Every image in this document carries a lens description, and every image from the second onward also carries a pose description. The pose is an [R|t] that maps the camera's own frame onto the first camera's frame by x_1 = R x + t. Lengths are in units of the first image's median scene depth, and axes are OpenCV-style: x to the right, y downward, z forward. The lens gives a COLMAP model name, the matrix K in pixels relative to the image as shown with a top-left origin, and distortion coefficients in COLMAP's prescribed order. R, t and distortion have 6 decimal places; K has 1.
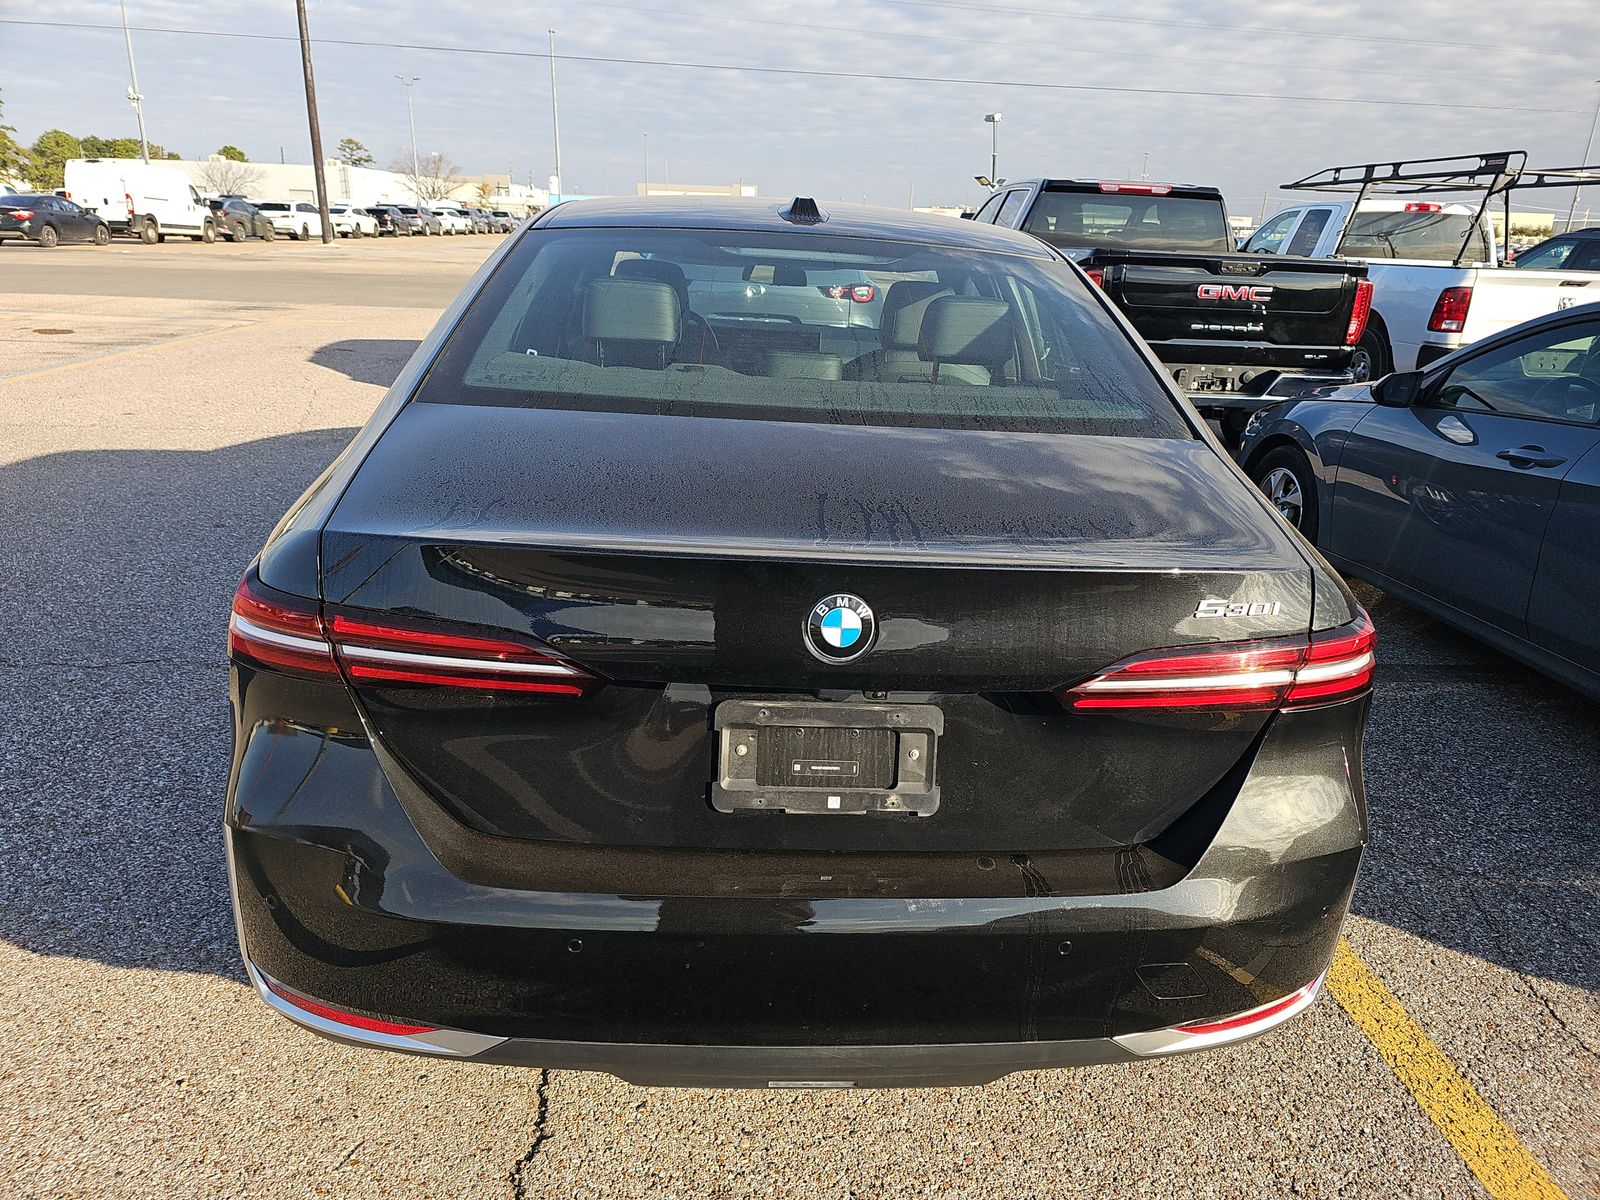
lens RADIAL K [[1058.3, 0, 800.0], [0, 1058.3, 600.0], [0, 0, 1]] dist [0.002189, 0.001806]
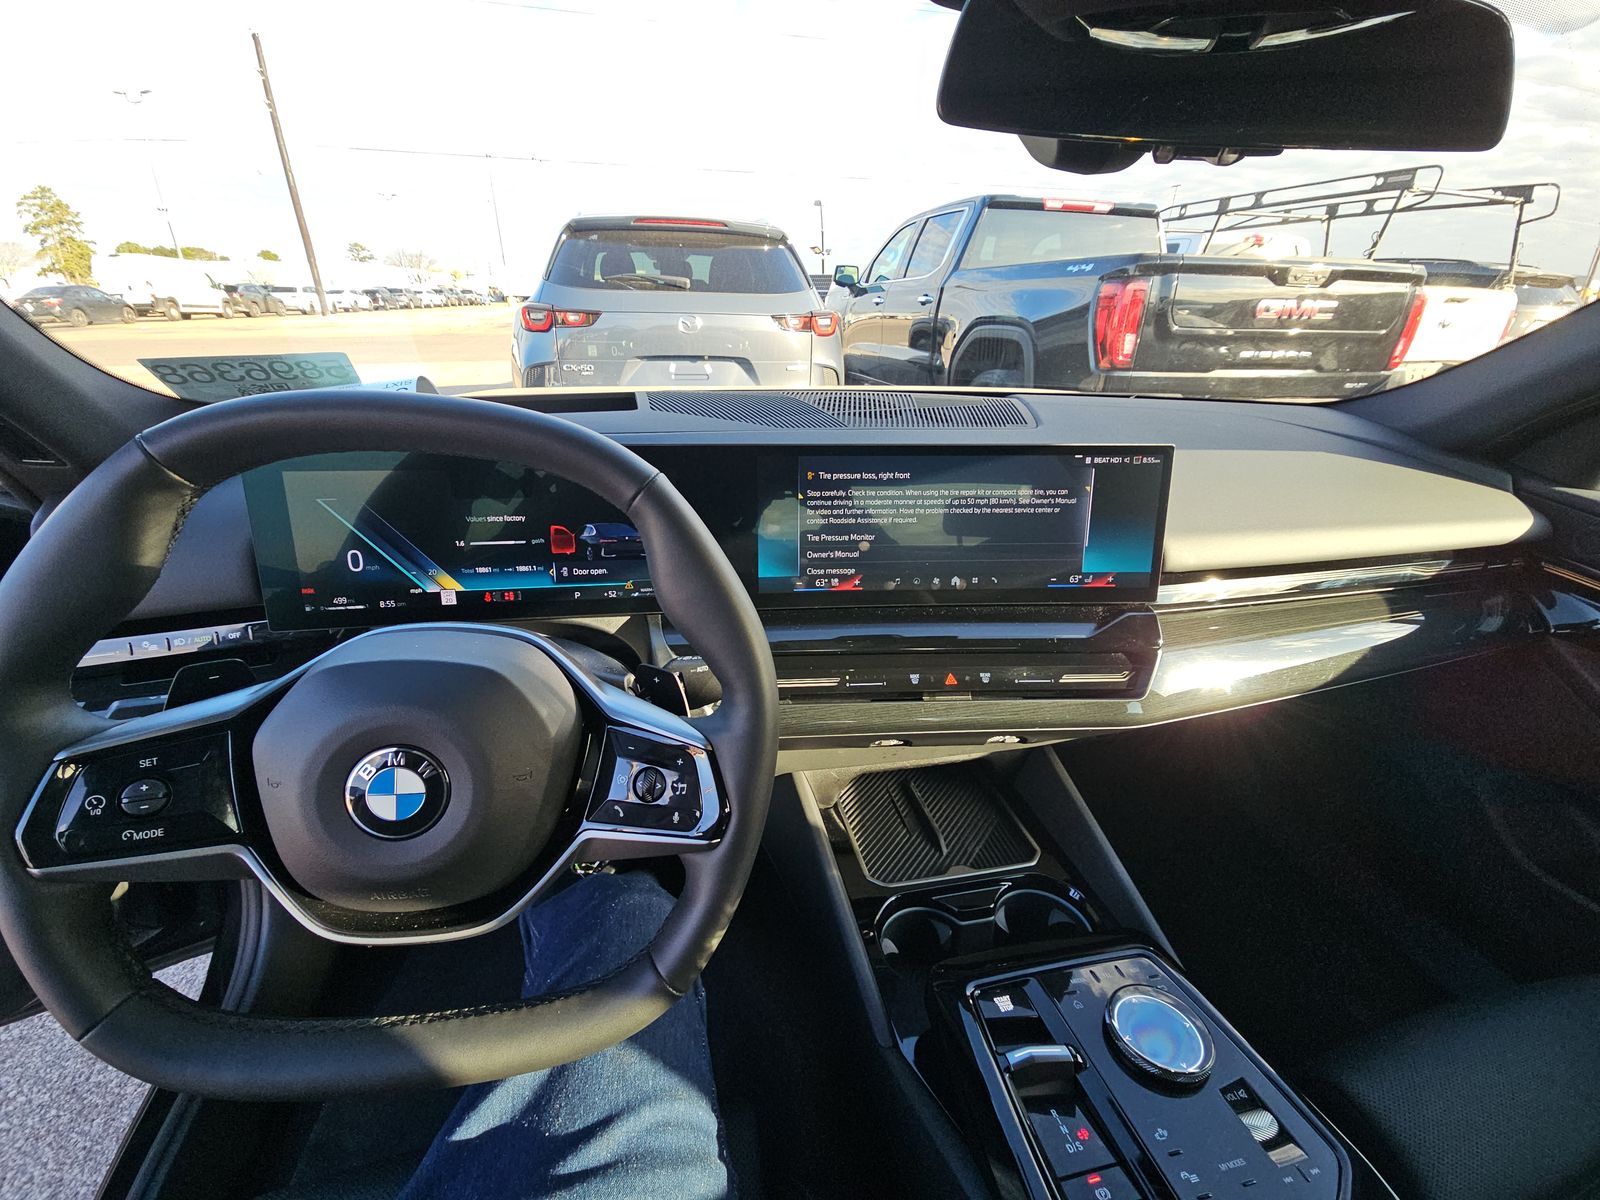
lens RADIAL K [[637.2, 0, 791.3], [0, 637.2, 596.3], [0, 0, 1]] dist [0.000730, -0.004084]
pose [[0.986544, -0.091803, 0.135288, -0.009965], [0.077700, 0.991317, 0.106081, -0.028577], [-0.143852, -0.094142, 0.985111, 0.102825]]
